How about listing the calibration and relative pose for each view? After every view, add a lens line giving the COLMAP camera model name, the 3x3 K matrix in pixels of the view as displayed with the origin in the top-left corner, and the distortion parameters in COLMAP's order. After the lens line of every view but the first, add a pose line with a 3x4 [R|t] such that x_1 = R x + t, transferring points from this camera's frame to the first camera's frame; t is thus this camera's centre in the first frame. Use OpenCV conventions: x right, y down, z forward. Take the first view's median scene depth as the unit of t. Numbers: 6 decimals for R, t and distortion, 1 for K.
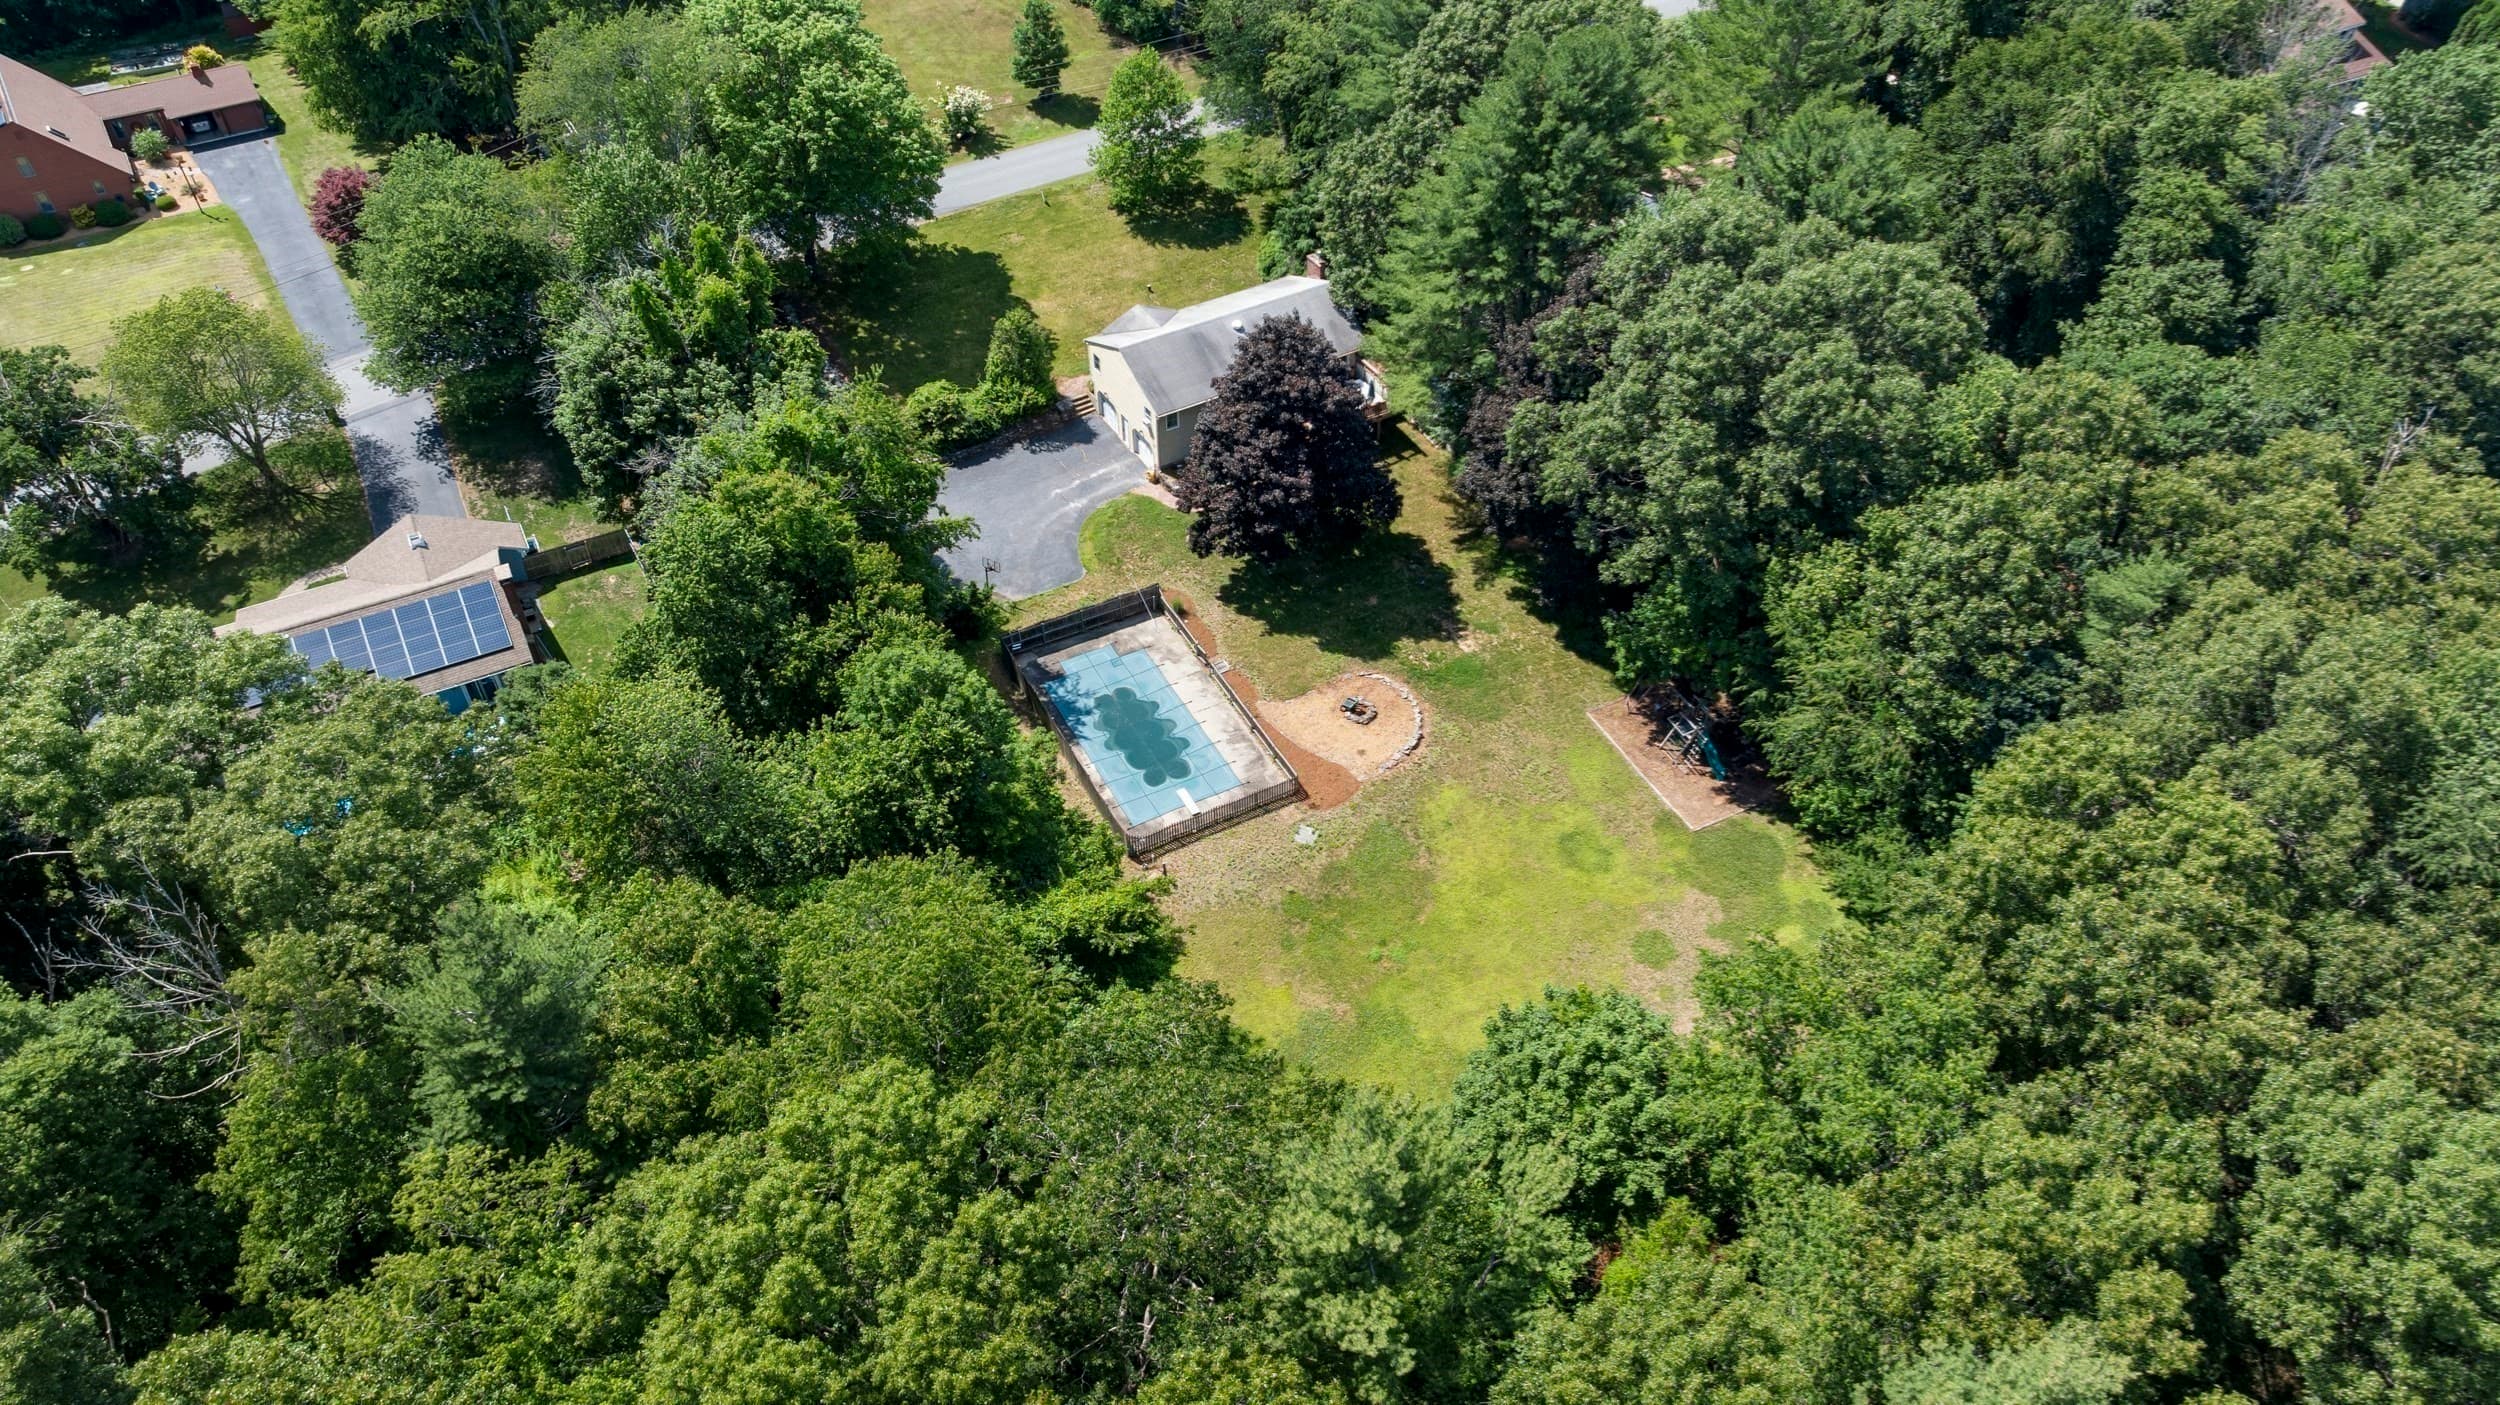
lens RADIAL K [[1733.3, 0, 1256.2], [0, 1733.3, 703.3], [0, 0, 1]] dist [-0.008582, 0.004567]
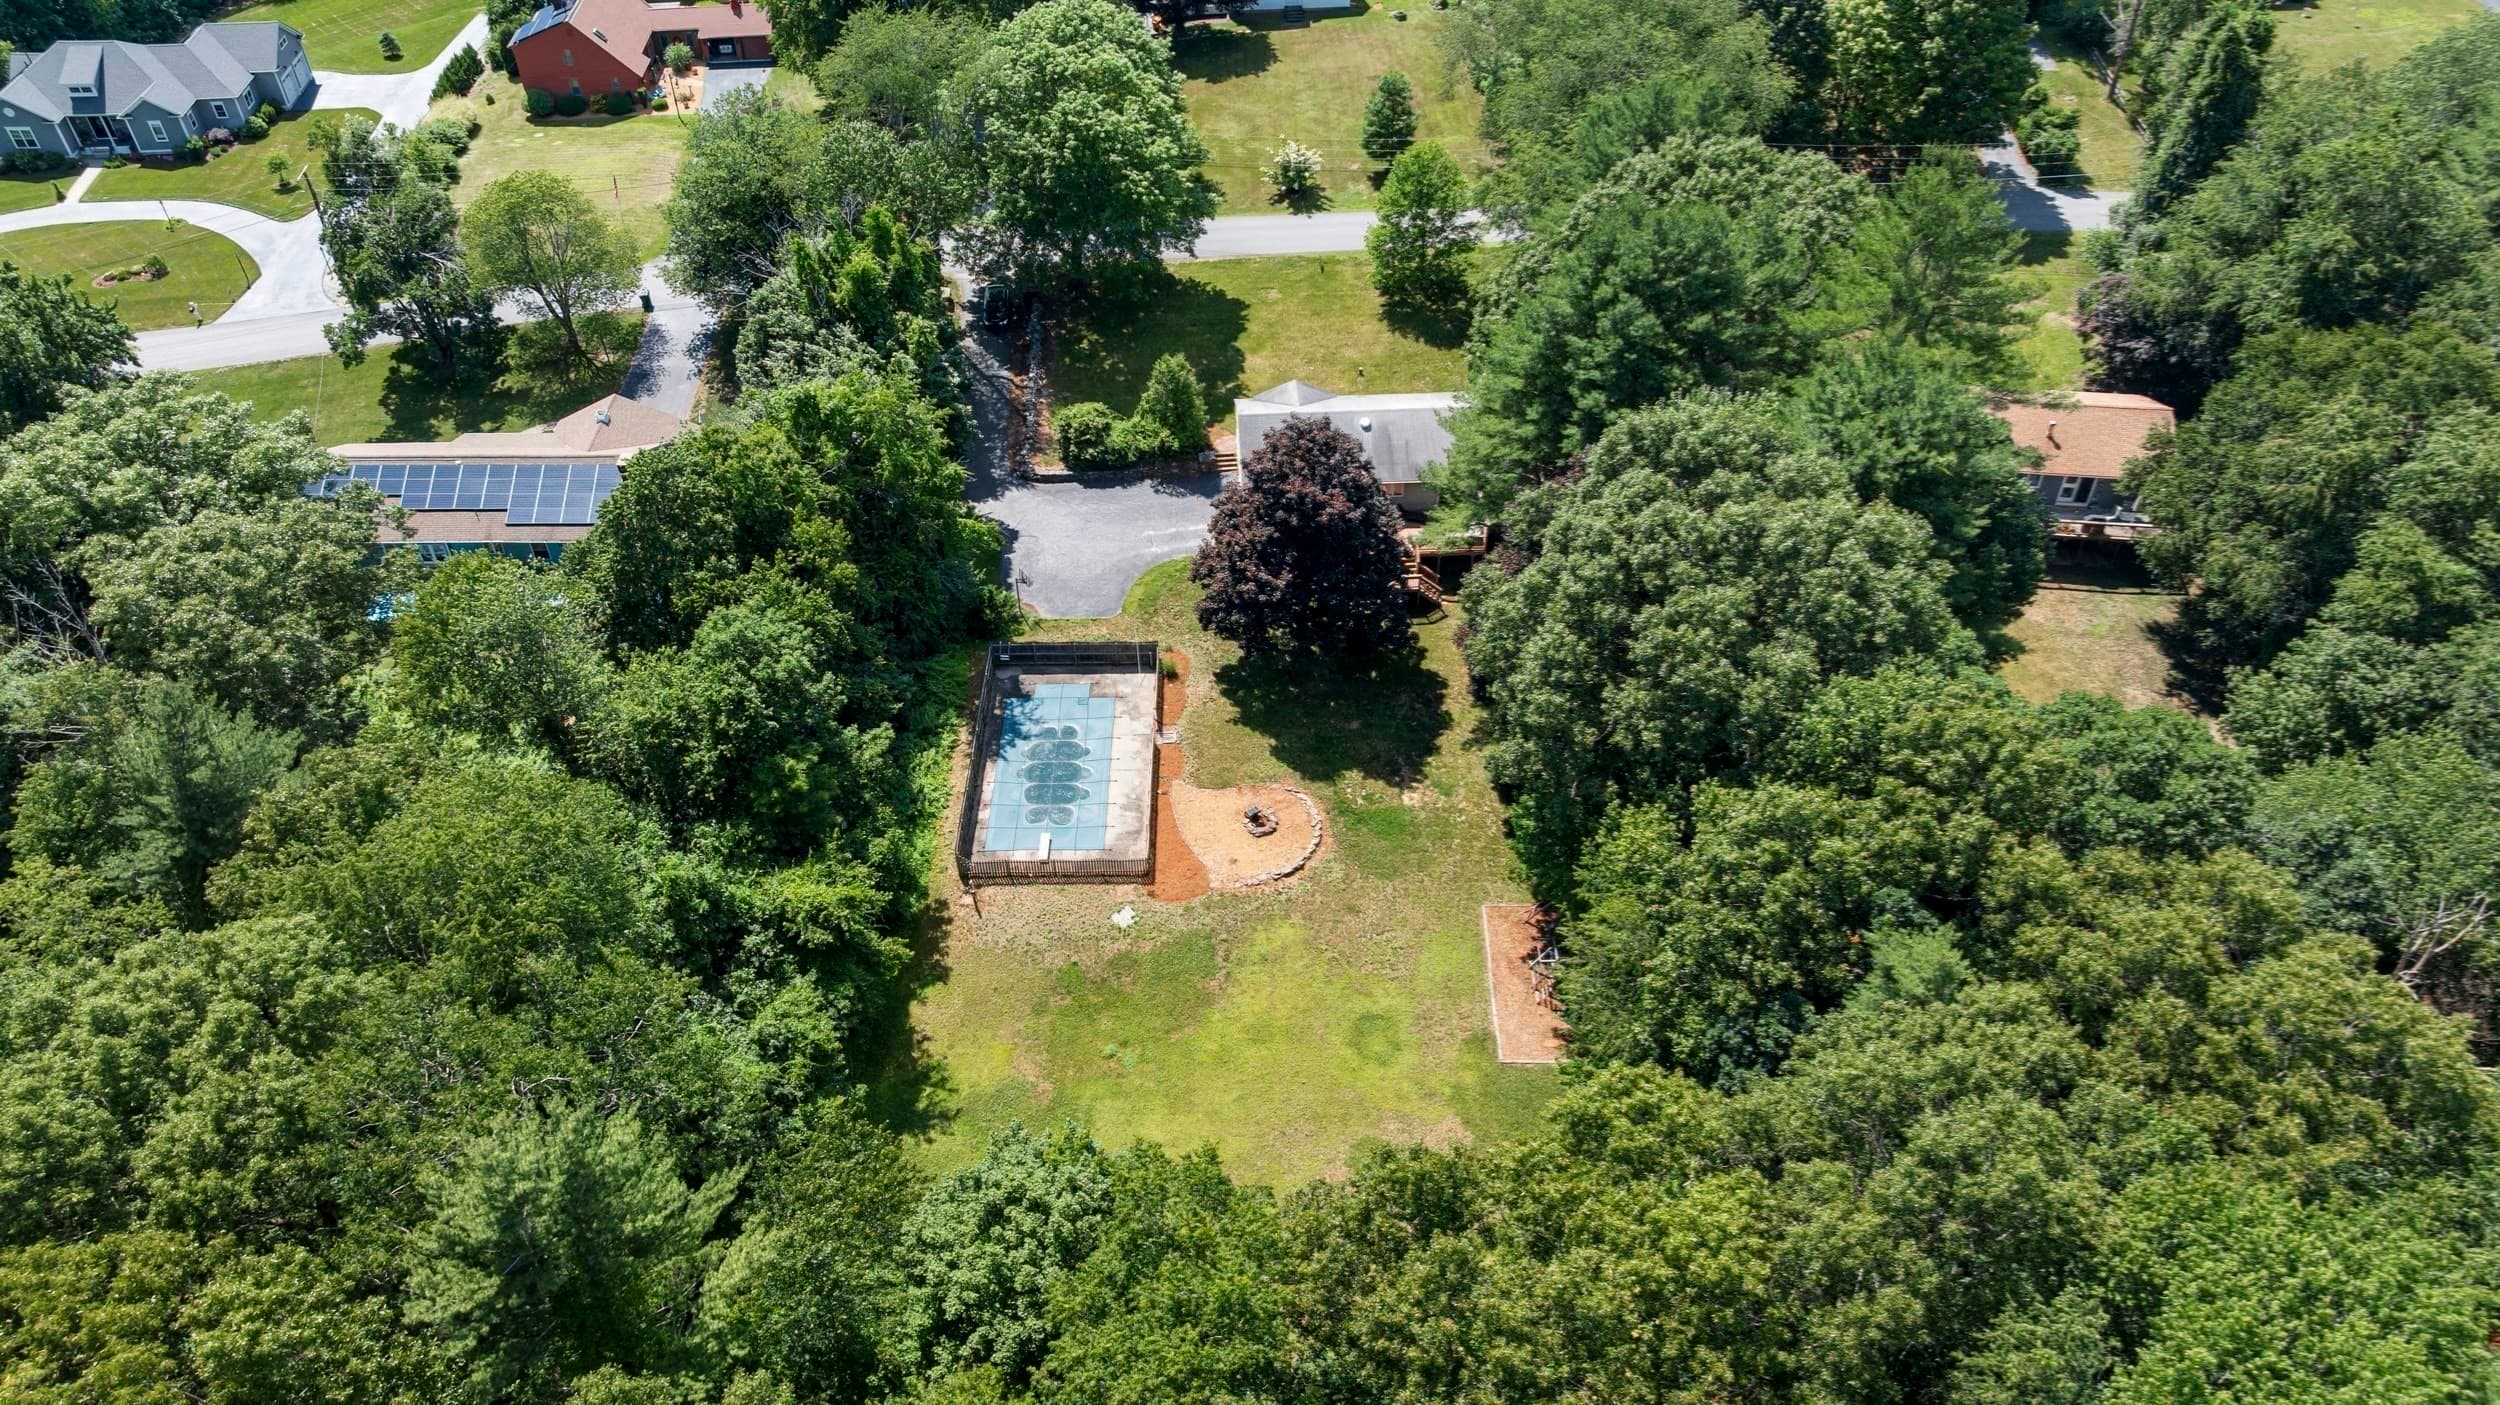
lens RADIAL K [[1733.3, 0, 1254.2], [0, 1733.3, 703.4], [0, 0, 1]] dist [-0.008582, 0.004567]
pose [[0.888094, 0.307040, -0.342076, 0.362990], [-0.318109, 0.947730, 0.024791, -0.080707], [0.331808, 0.086801, 0.939345, 0.073765]]
